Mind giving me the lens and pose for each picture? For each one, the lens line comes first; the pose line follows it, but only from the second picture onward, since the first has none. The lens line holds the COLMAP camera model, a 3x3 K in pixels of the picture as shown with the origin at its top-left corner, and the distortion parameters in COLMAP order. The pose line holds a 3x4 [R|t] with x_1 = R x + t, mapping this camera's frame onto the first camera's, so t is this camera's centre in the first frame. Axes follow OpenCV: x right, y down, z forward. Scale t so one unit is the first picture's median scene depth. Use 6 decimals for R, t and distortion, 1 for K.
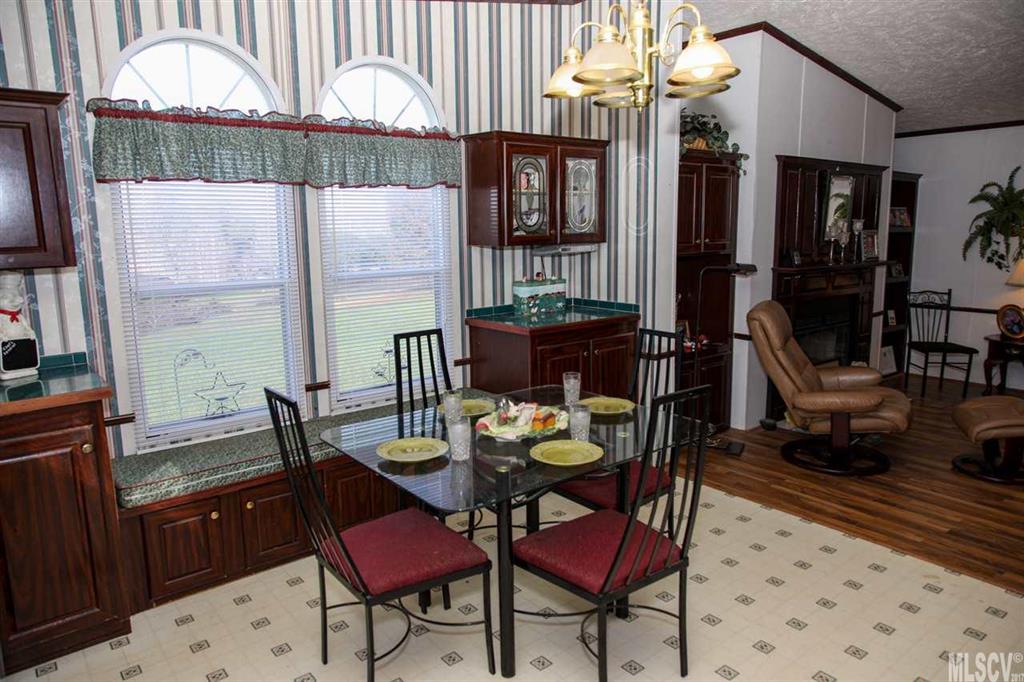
lens RADIAL K [[688.2, 0, 523.3], [0, 688.2, 329.0], [0, 0, 1]] dist [-0.036899, 0.045239]
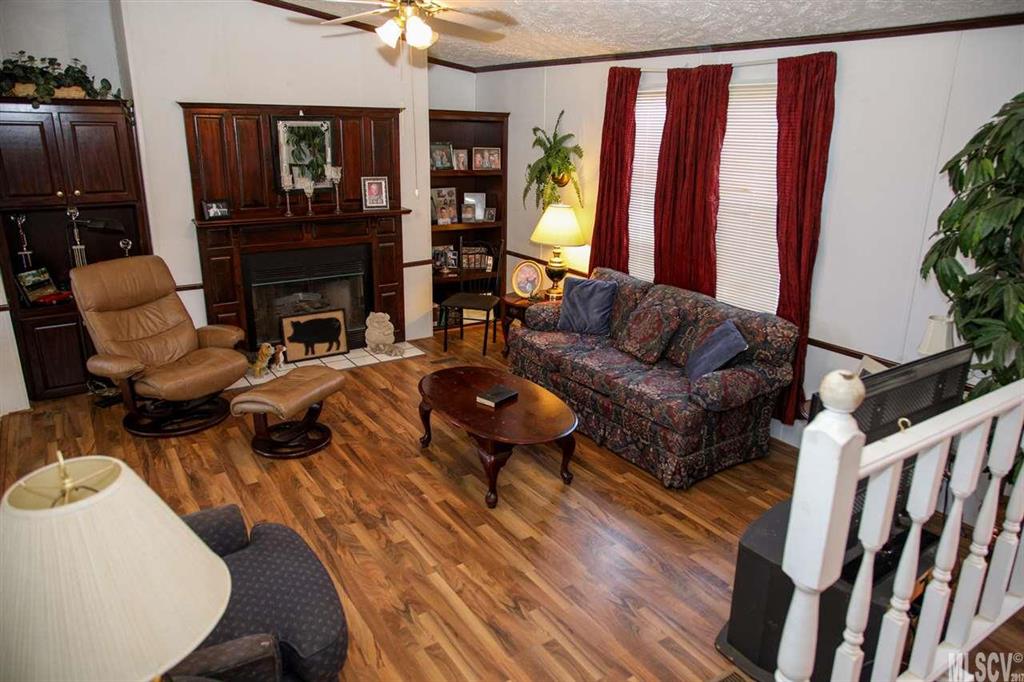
lens RADIAL K [[681.4, 0, 518.4], [0, 681.4, 333.3], [0, 0, 1]] dist [-0.033038, 0.034773]
pose [[0.996805, 0.050372, -0.061983, 1.070620], [-0.040306, 0.987232, 0.154107, -0.115508], [0.068954, -0.151117, 0.986108, 0.059357]]
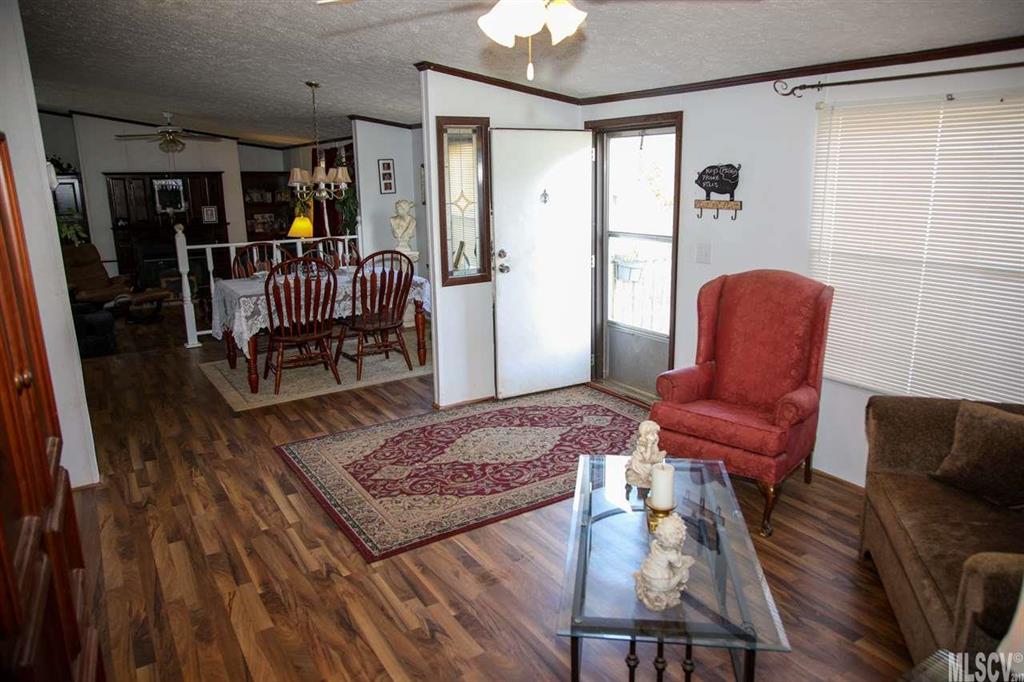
lens RADIAL K [[688.2, 0, 523.3], [0, 688.2, 329.0], [0, 0, 1]] dist [-0.036899, 0.045239]
pose [[0.995437, 0.016568, -0.093969, 2.132675], [-0.009660, 0.997249, 0.073499, 0.061292], [0.094928, -0.072255, 0.992858, -1.113460]]
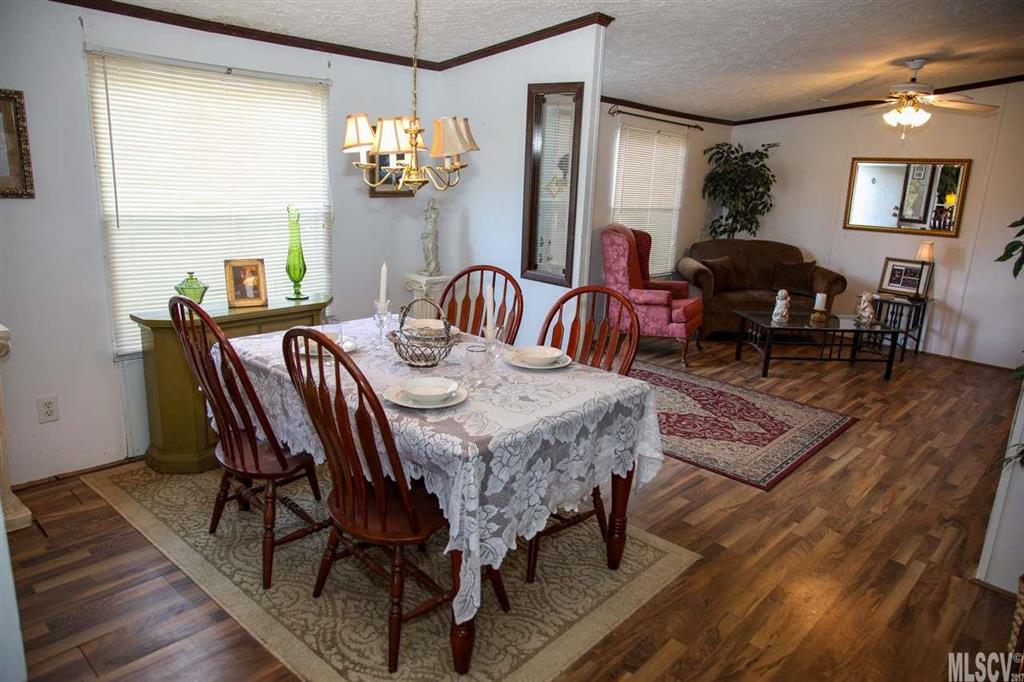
lens RADIAL K [[681.4, 0, 518.4], [0, 681.4, 333.3], [0, 0, 1]] dist [-0.033038, 0.034773]
pose [[-0.153247, -0.233768, 0.960140, 0.986609], [0.099813, 0.962986, 0.250392, -0.105747], [-0.983134, 0.134207, -0.124242, 0.202891]]
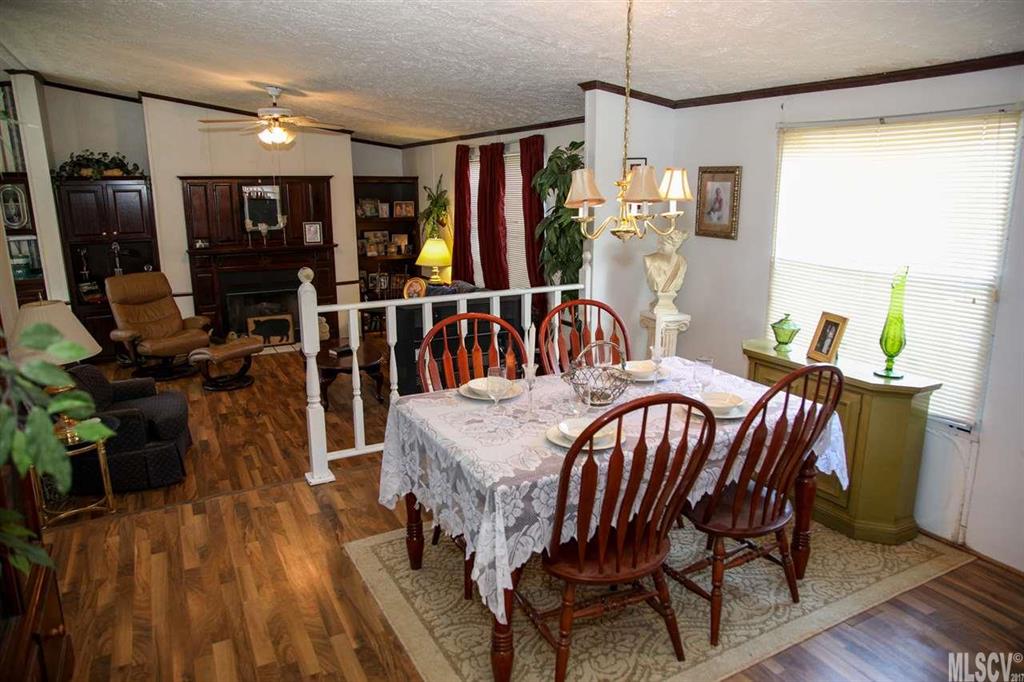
lens RADIAL K [[681.4, 0, 518.4], [0, 681.4, 333.3], [0, 0, 1]] dist [-0.033038, 0.034773]
pose [[0.983965, 0.042632, -0.173191, 1.616788], [-0.030380, 0.996884, 0.072790, -0.044335], [0.175755, -0.066362, 0.982195, -0.426855]]
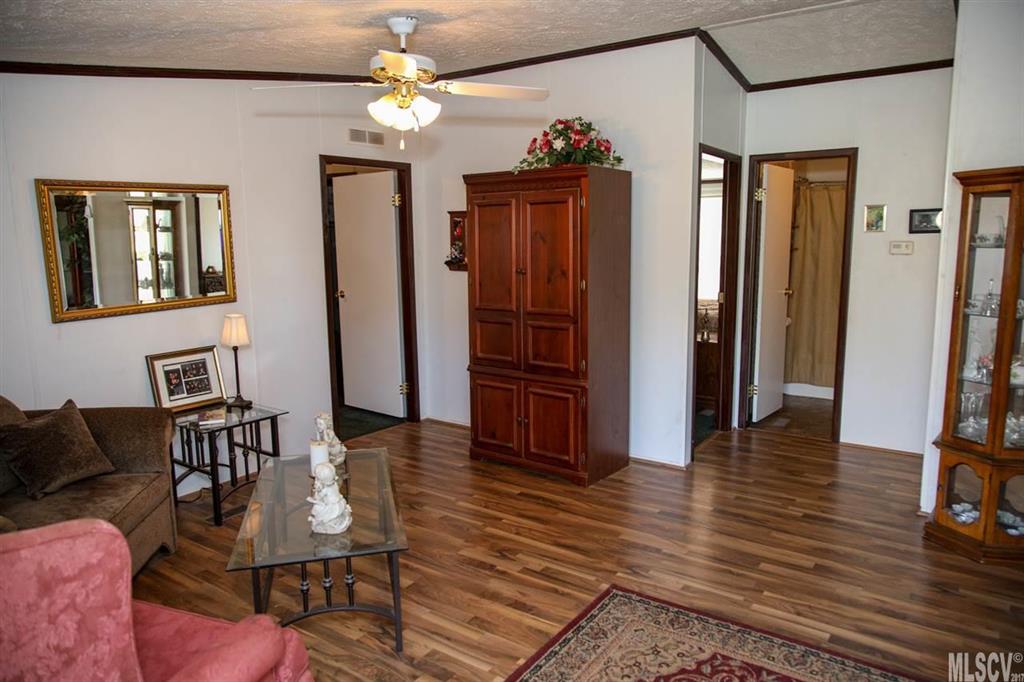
lens RADIAL K [[688.7, 0, 512.0], [0, 688.7, 341.0], [0, 0, 1]] dist [-0.031078, 0.034901]
pose [[-0.960862, 0.062067, -0.269984, 2.188705], [-0.022927, 0.953419, 0.300777, -0.097549], [0.276076, 0.295195, -0.914681, 0.092628]]
